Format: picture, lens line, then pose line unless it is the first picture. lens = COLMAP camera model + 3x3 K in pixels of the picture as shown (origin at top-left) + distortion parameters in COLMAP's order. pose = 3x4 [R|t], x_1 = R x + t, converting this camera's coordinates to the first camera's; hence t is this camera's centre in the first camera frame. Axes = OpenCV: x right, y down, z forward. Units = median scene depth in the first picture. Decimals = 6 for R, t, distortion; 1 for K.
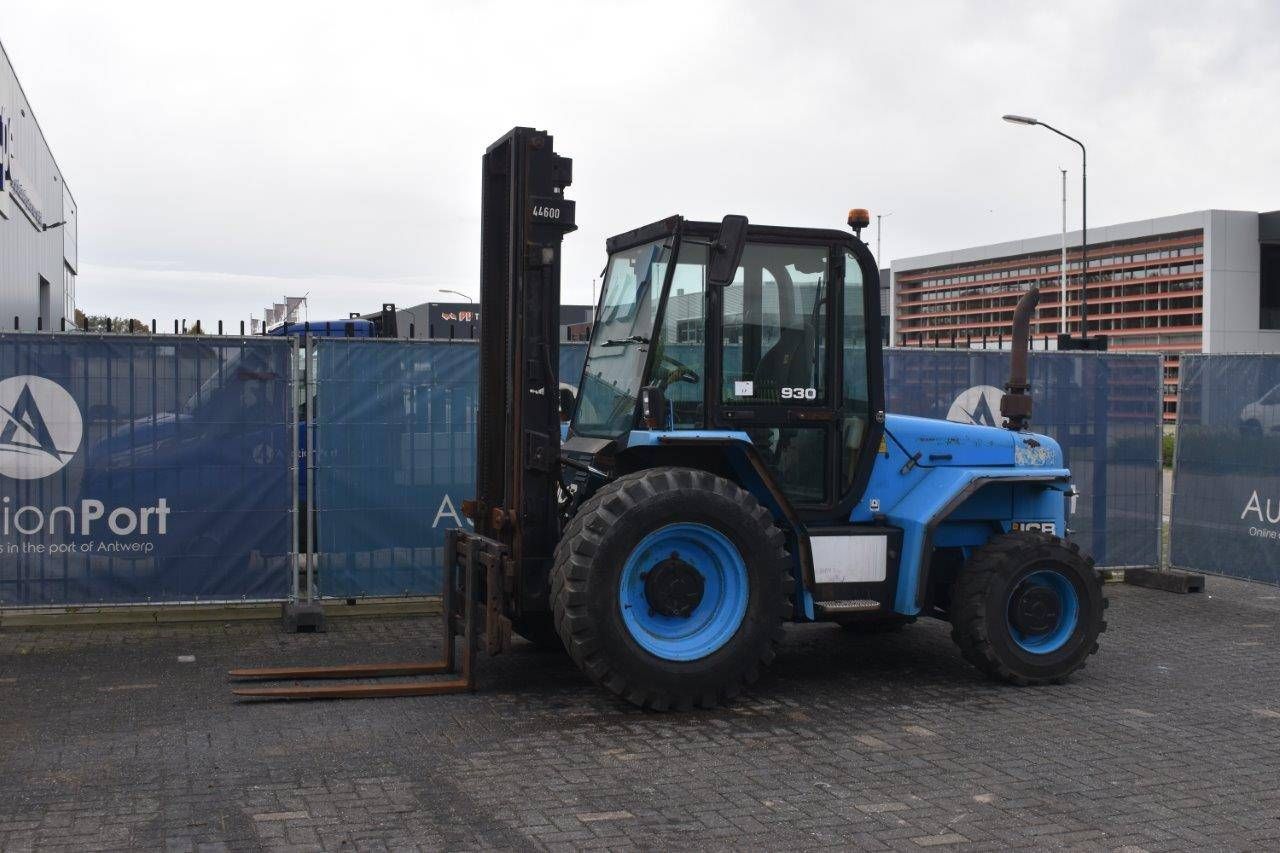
lens RADIAL K [[1477.9, 0, 645.0], [0, 1477.9, 429.5], [0, 0, 1]] dist [-0.062700, -0.003231]
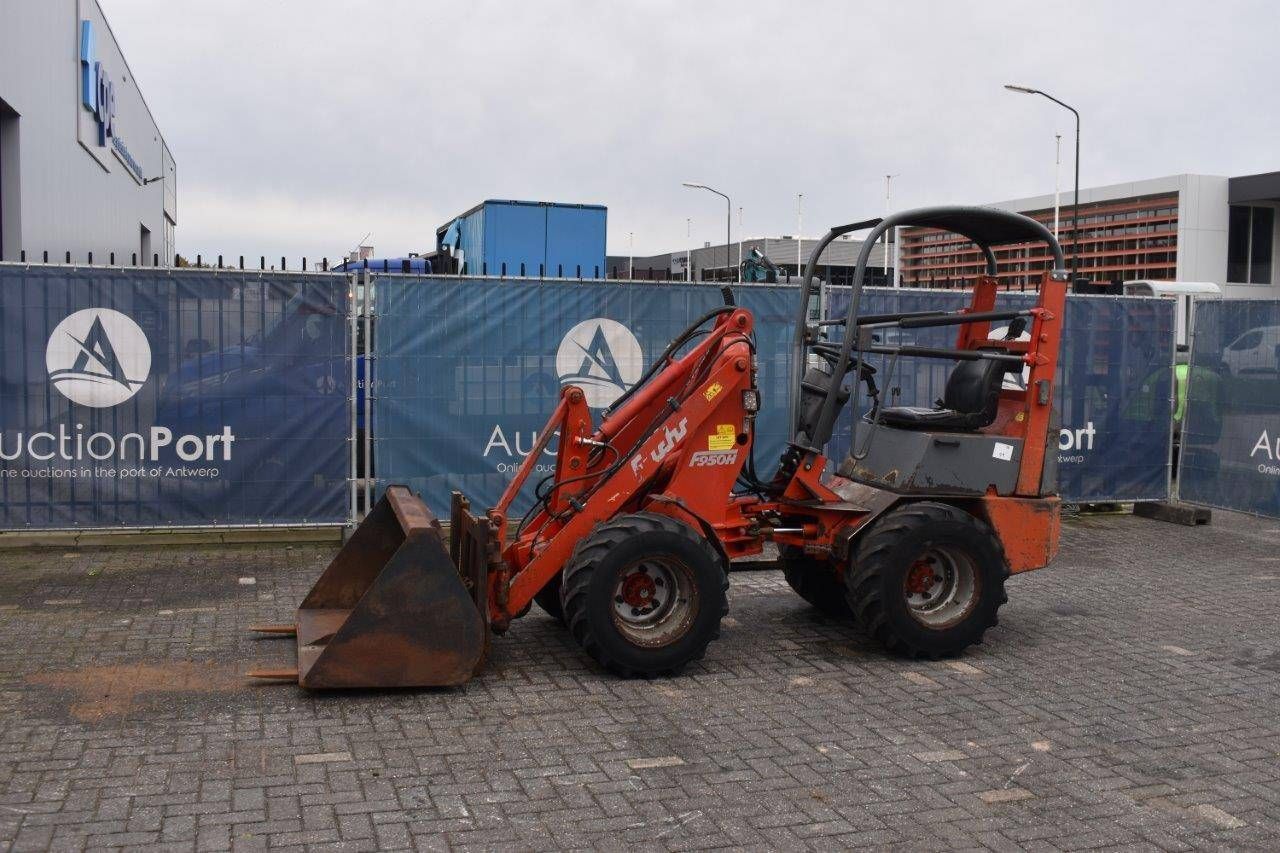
lens RADIAL K [[1285.1, 0, 645.3], [0, 1285.1, 427.4], [0, 0, 1]] dist [-0.080483, 0.014396]
pose [[0.999709, 0.010931, -0.021506, -0.009877], [-0.009888, 0.998797, 0.048022, 0.000938], [0.022005, -0.047795, 0.998615, 0.090890]]
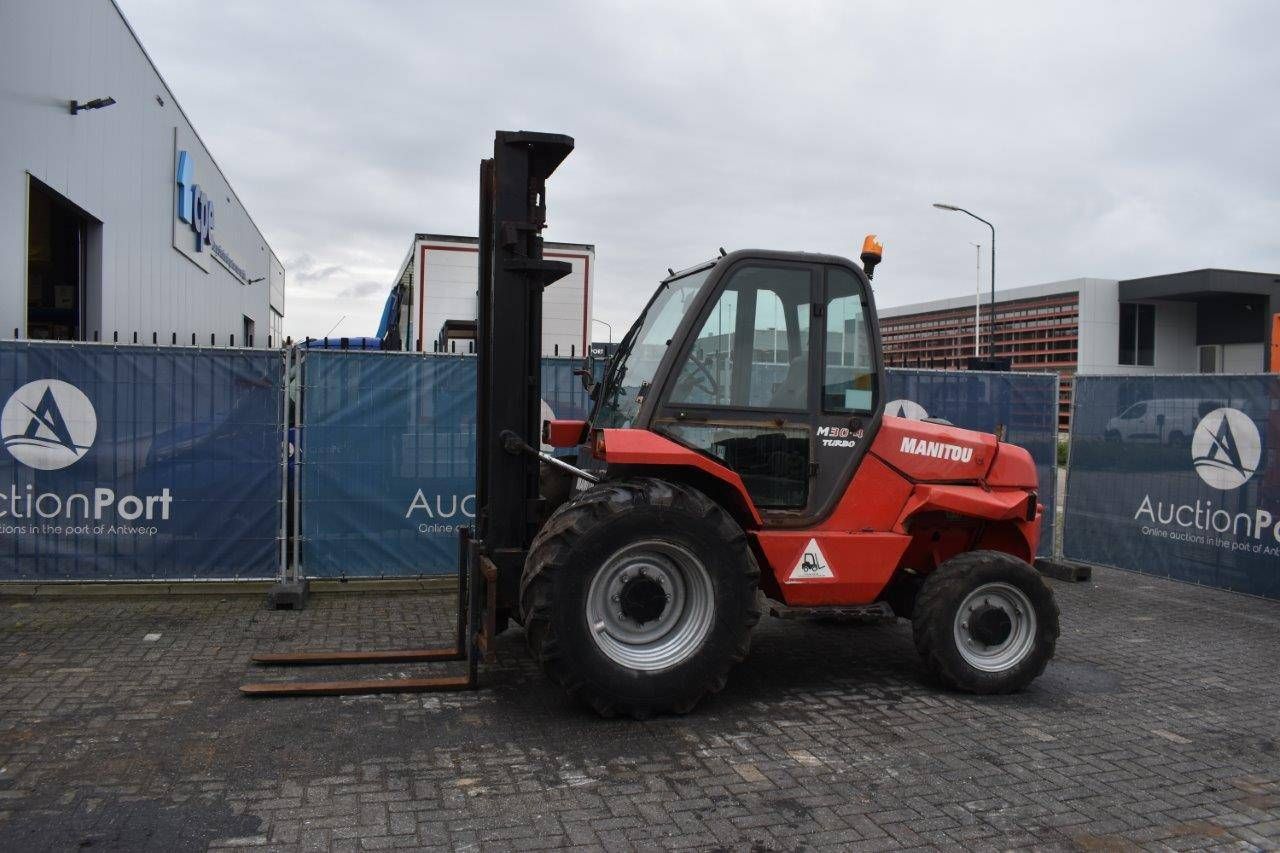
lens RADIAL K [[998.5, 0, 646.5], [0, 998.5, 425.4], [0, 0, 1]] dist [-0.097819, 0.008087]
pose [[0.998825, 0.014353, -0.046285, 0.074555], [-0.014524, 0.999889, -0.003353, -0.004629], [0.046231, 0.004022, 0.998923, 0.242504]]
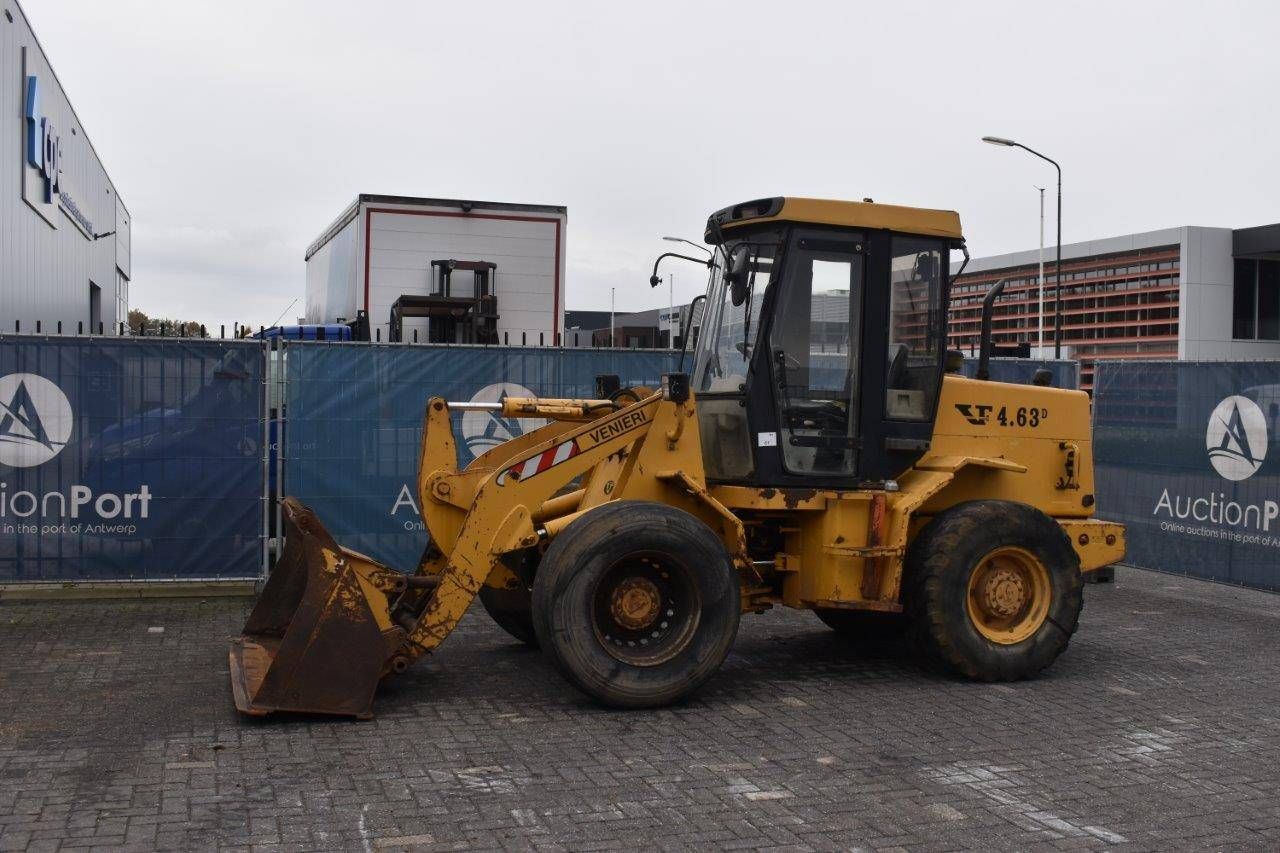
lens RADIAL K [[1388.9, 0, 646.1], [0, 1388.9, 428.0], [0, 0, 1]] dist [-0.070832, 0.010005]
pose [[0.999769, 0.008366, -0.019782, 0.064376], [-0.008376, 0.999965, -0.000428, 0.000935], [0.019778, 0.000593, 0.999804, -0.026365]]
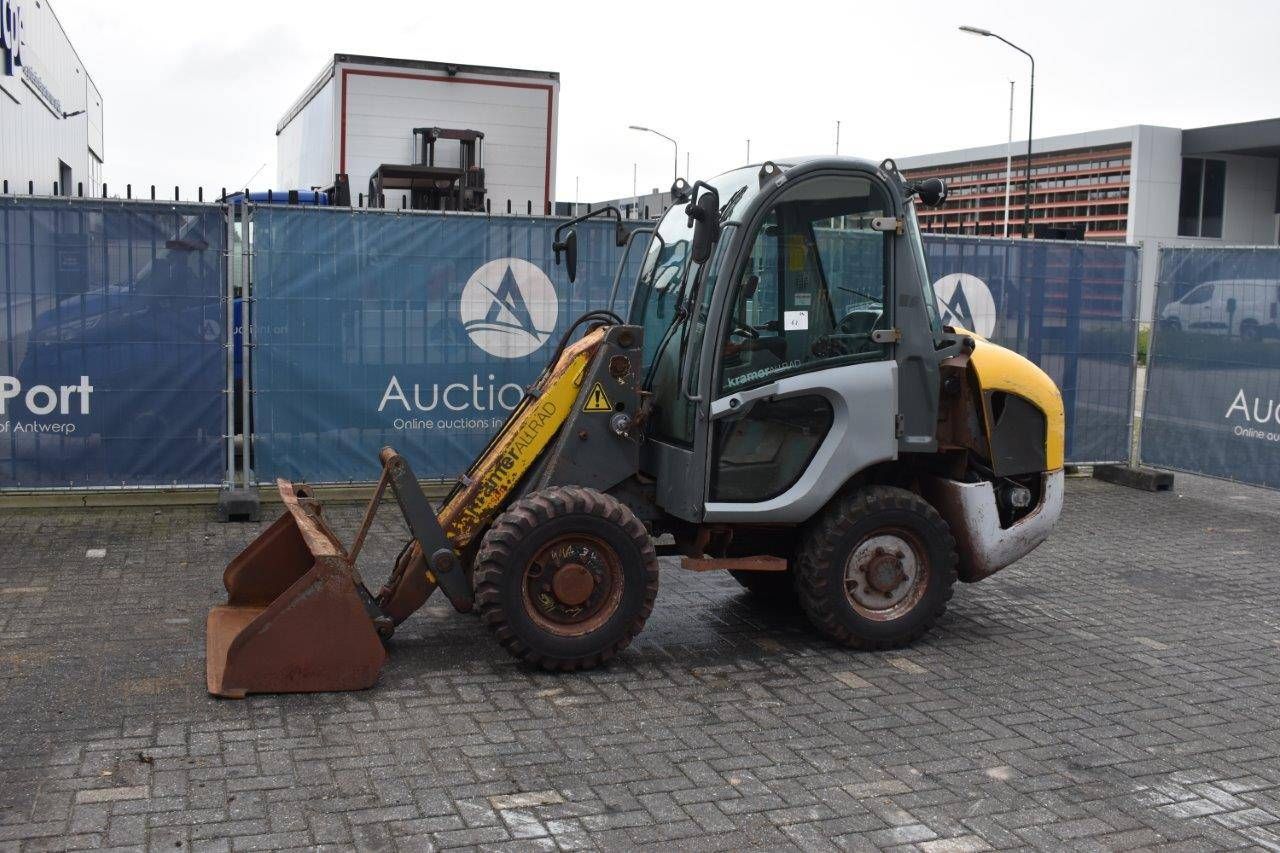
lens RADIAL K [[1285.1, 0, 645.3], [0, 1285.1, 427.4], [0, 0, 1]] dist [-0.080483, 0.014396]
pose [[0.999638, 0.018980, 0.019045, 0.010462], [-0.020577, 0.995950, 0.087524, 0.001935], [-0.017307, -0.087885, 0.995980, 0.181638]]
